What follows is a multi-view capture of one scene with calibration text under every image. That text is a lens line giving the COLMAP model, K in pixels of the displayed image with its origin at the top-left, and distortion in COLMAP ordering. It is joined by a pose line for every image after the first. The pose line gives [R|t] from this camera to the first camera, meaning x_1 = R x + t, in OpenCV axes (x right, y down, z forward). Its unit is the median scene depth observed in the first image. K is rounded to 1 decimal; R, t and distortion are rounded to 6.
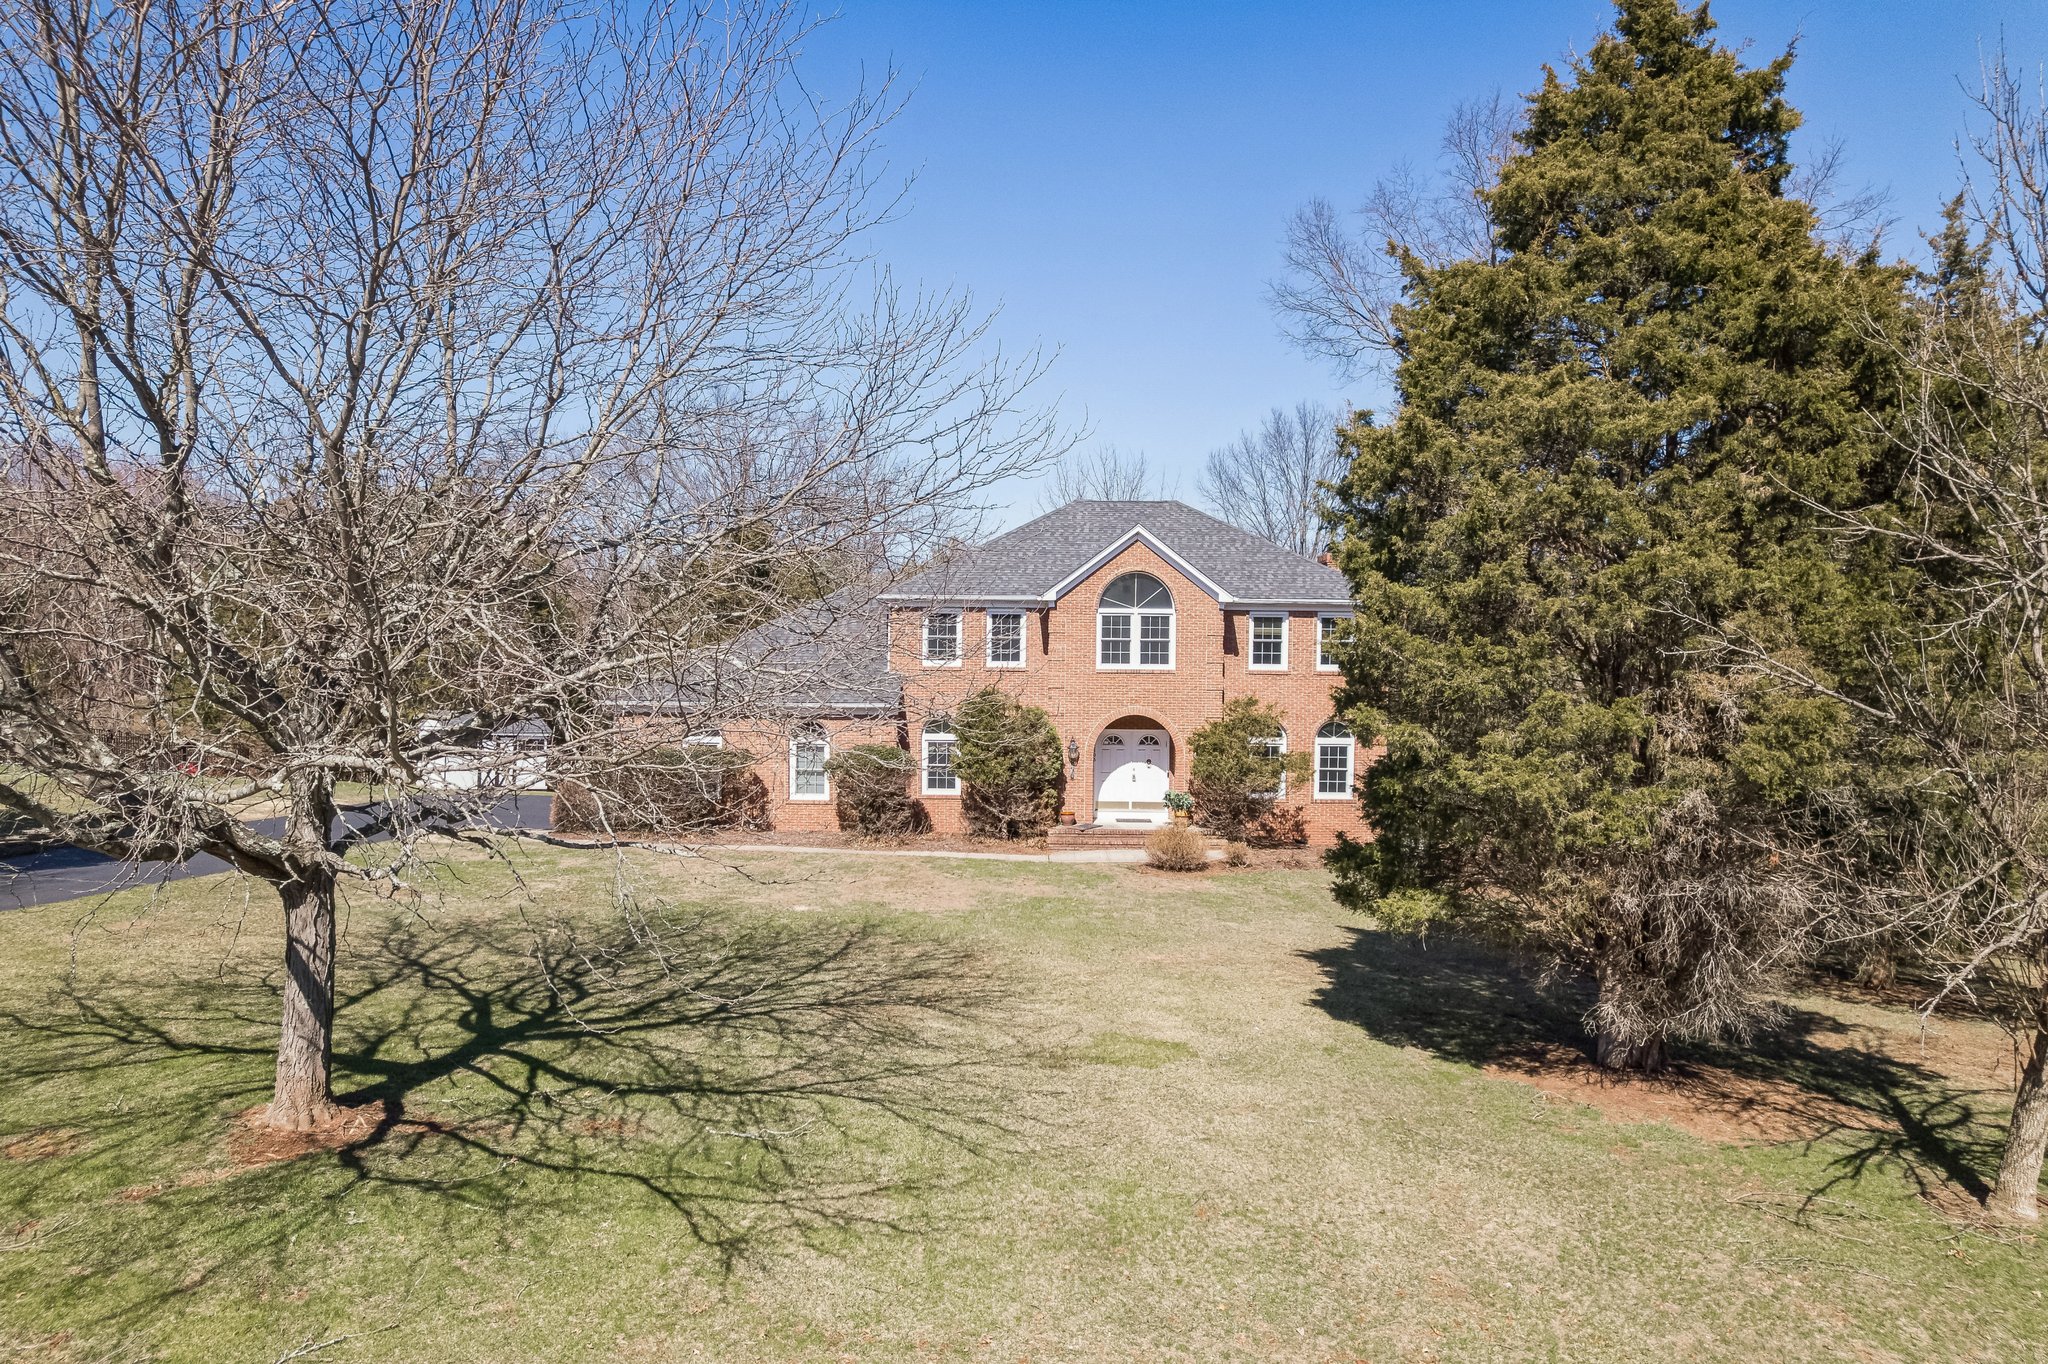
lens RADIAL K [[1316.4, 0, 1005.2], [0, 1316.4, 690.7], [0, 0, 1]] dist [-0.075358, 0.063373]
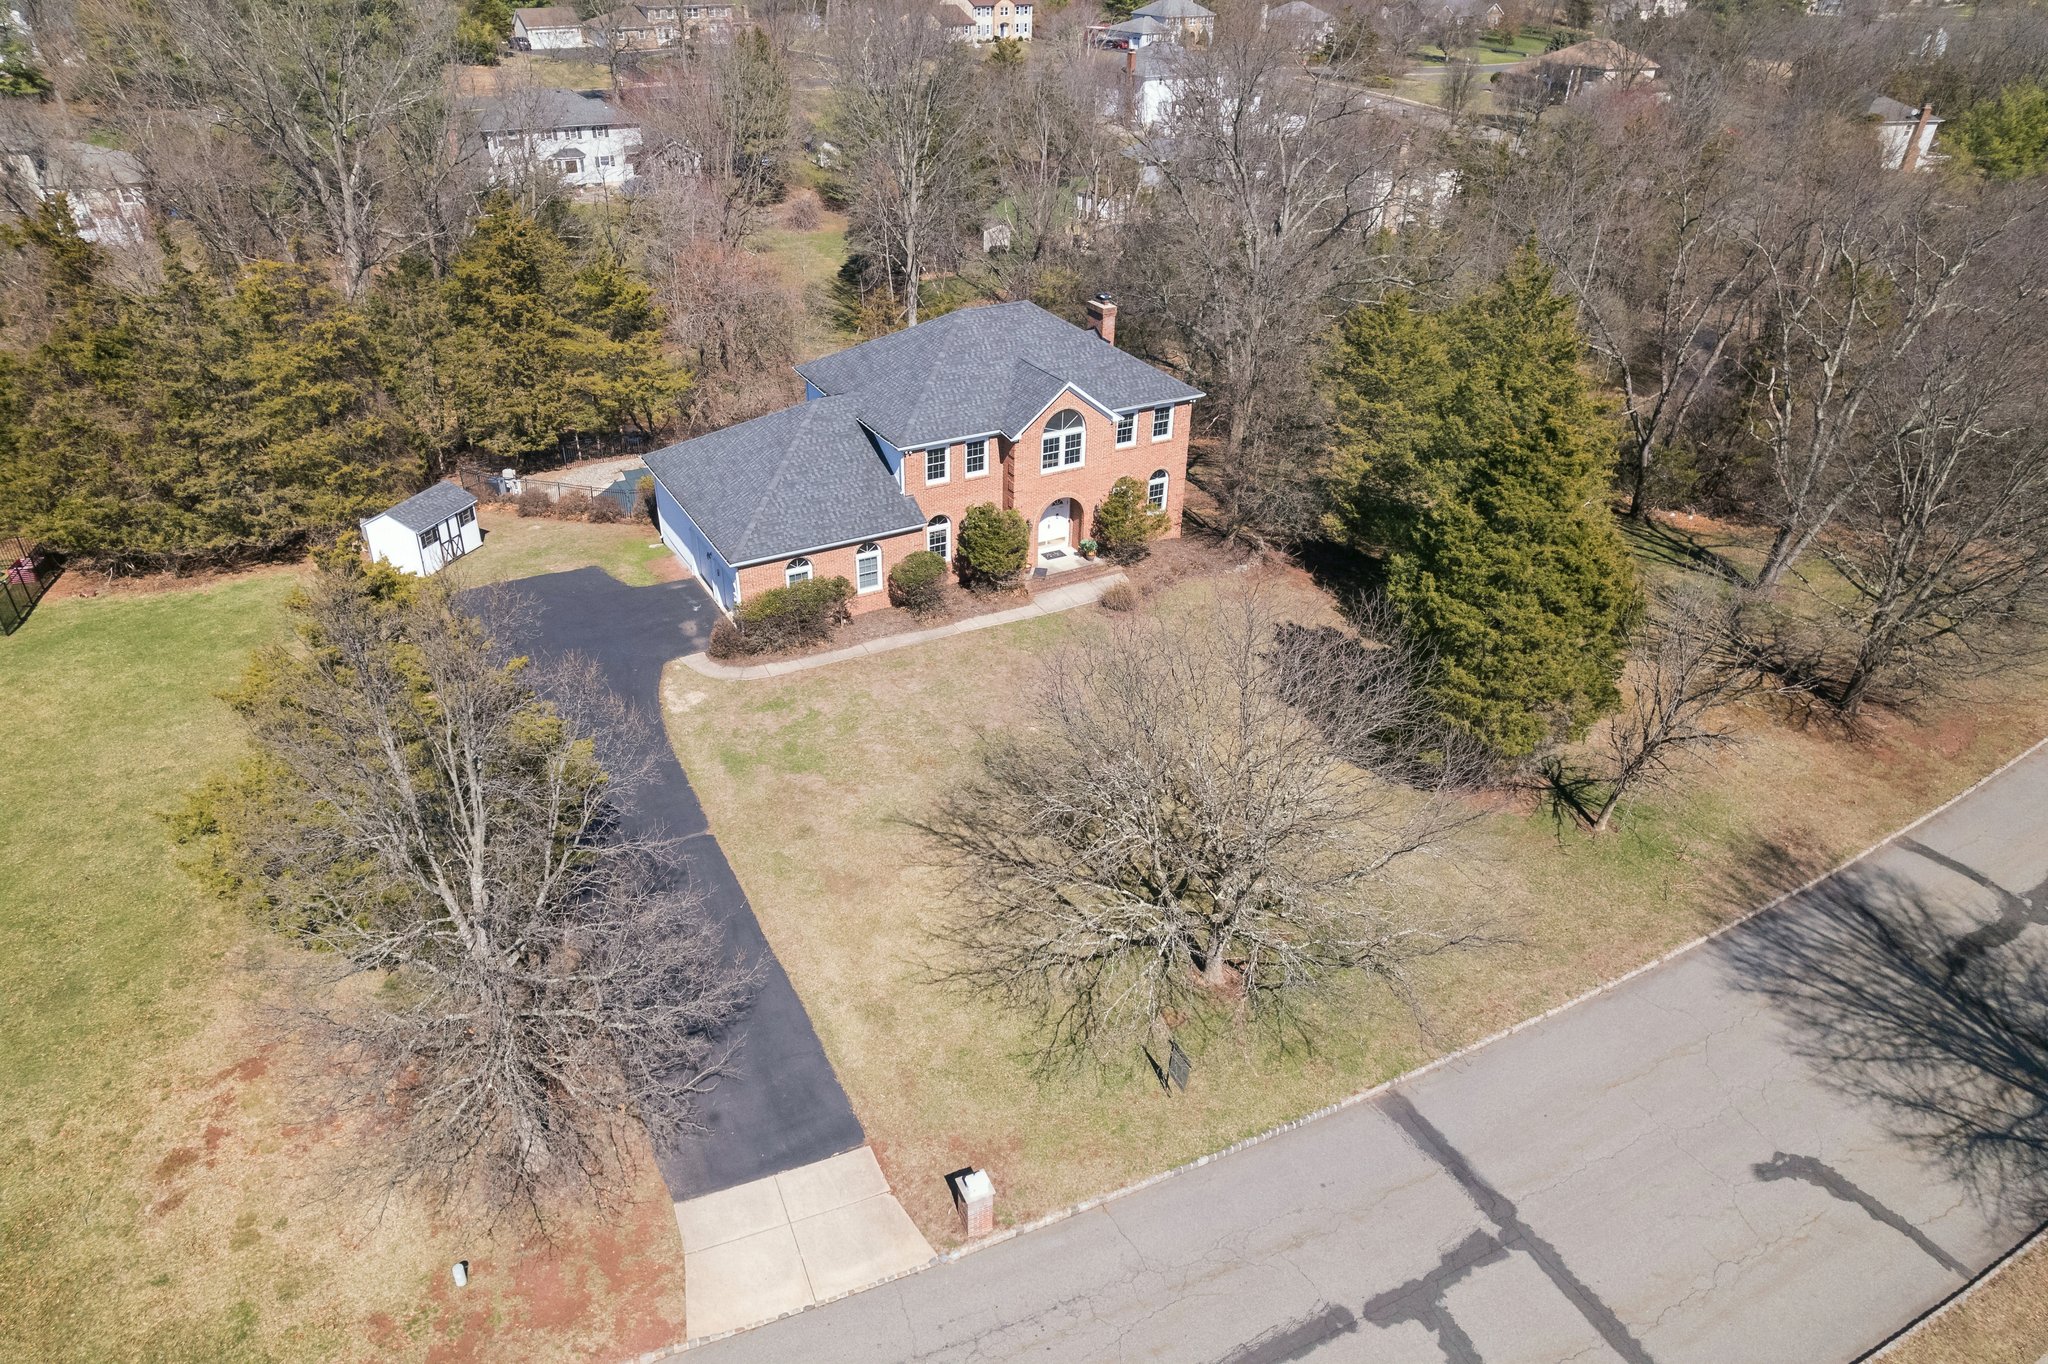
lens RADIAL K [[1316.4, 0, 1005.2], [0, 1316.4, 690.7], [0, 0, 1]] dist [-0.075358, 0.063373]
pose [[0.869842, -0.259440, 0.419602, -0.671706], [0.011525, 0.861004, 0.508467, -0.576363], [-0.493196, -0.437450, 0.751928, -0.236994]]
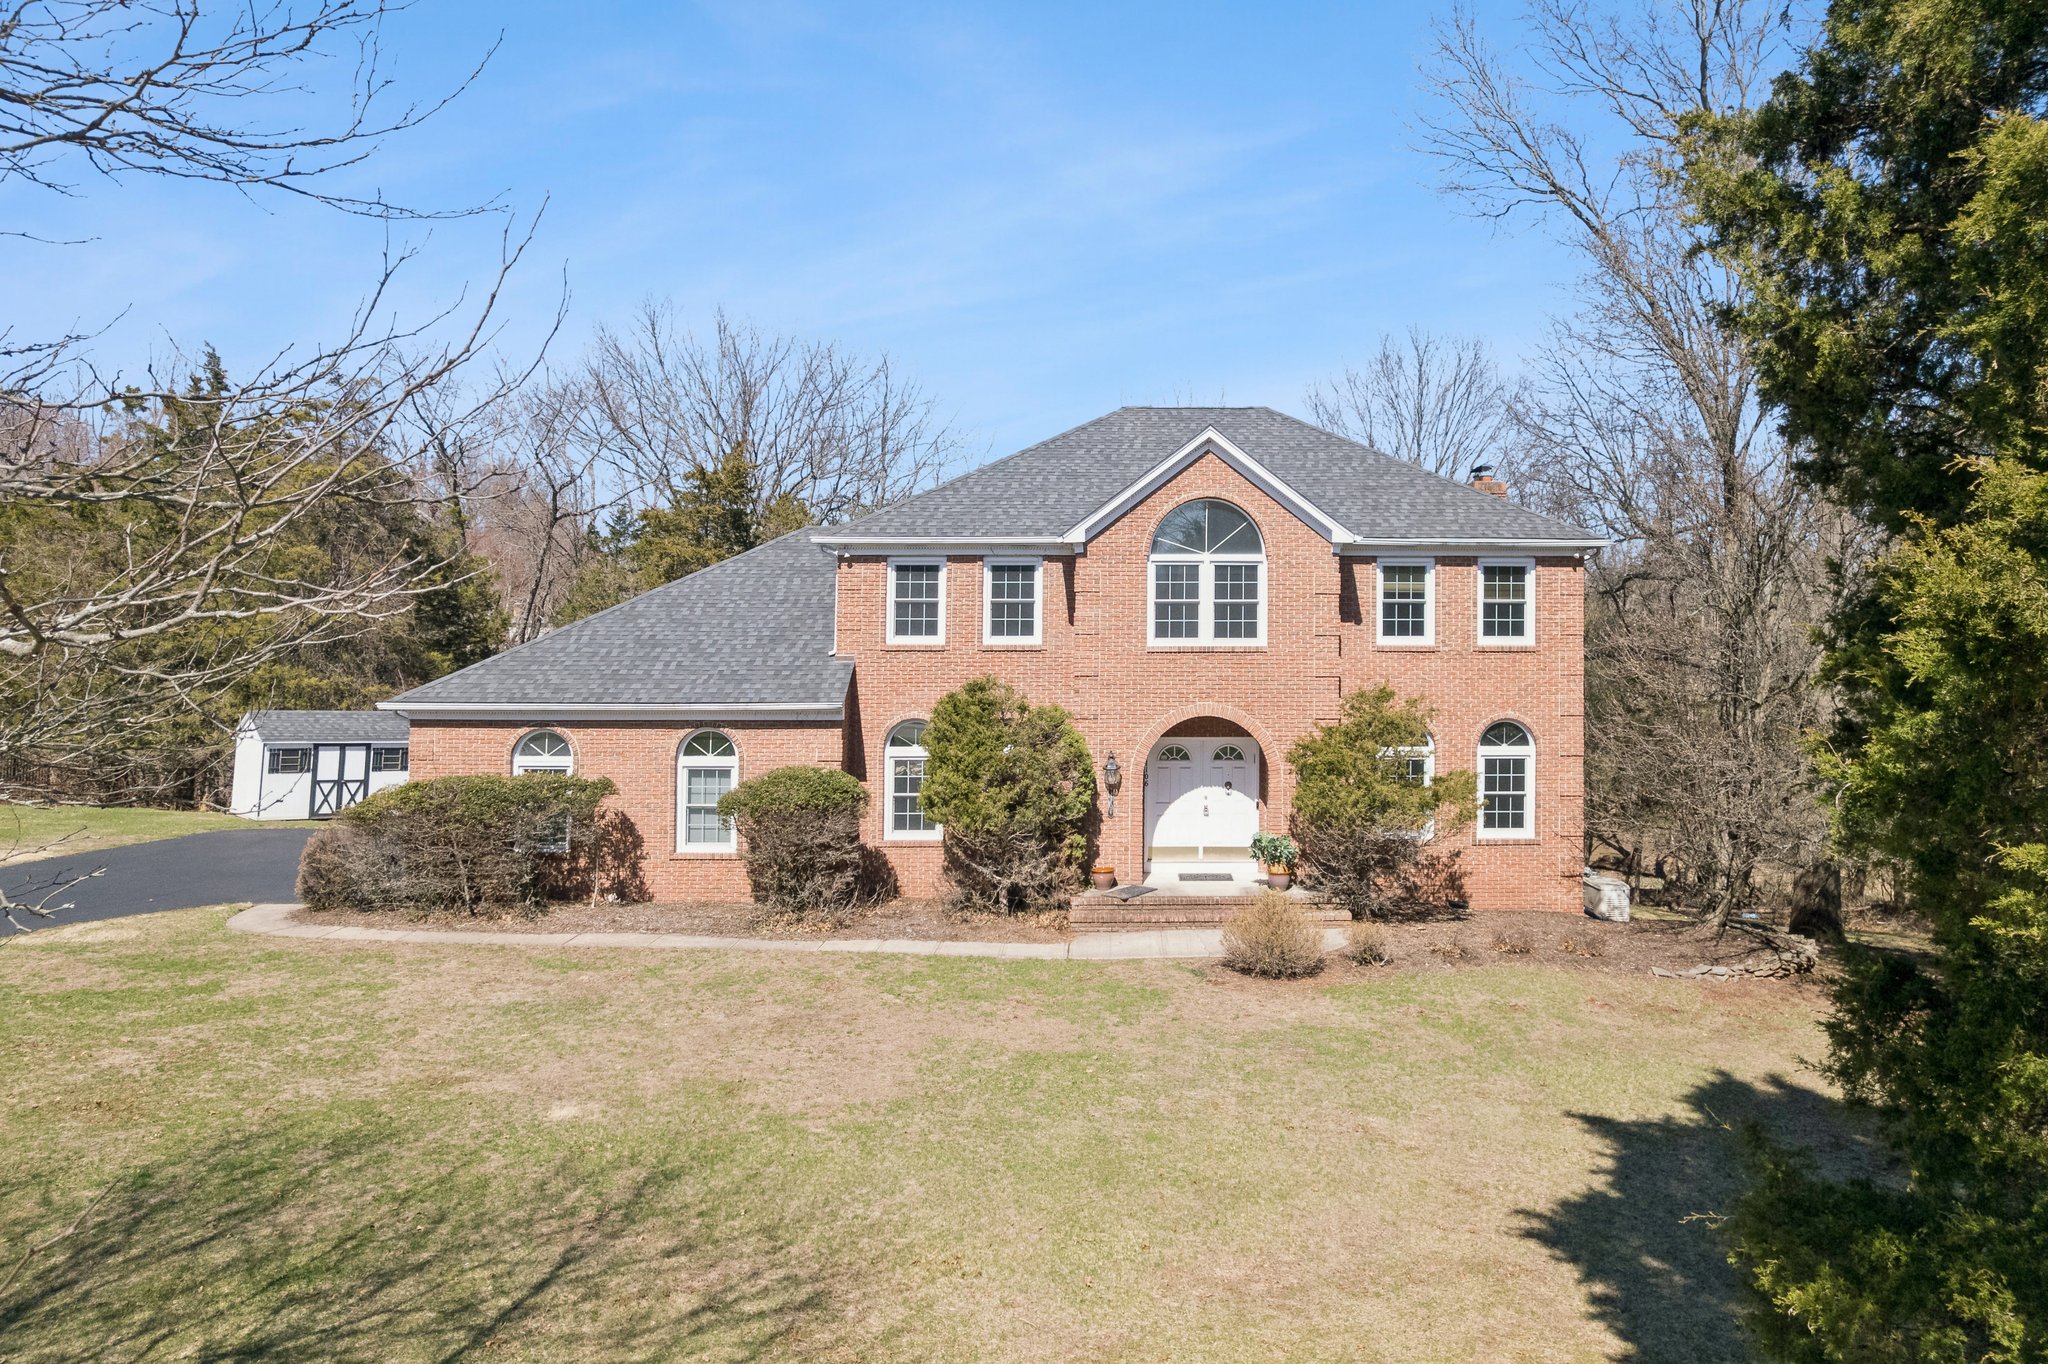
lens RADIAL K [[1375.6, 0, 1141.1], [0, 1375.6, 584.9], [0, 0, 1]] dist [-0.032674, -0.001617]
pose [[0.999194, -0.008909, 0.039128, 0.040531], [0.011107, 0.998351, -0.056313, -0.008723], [-0.038562, 0.056702, 0.997646, 0.312859]]
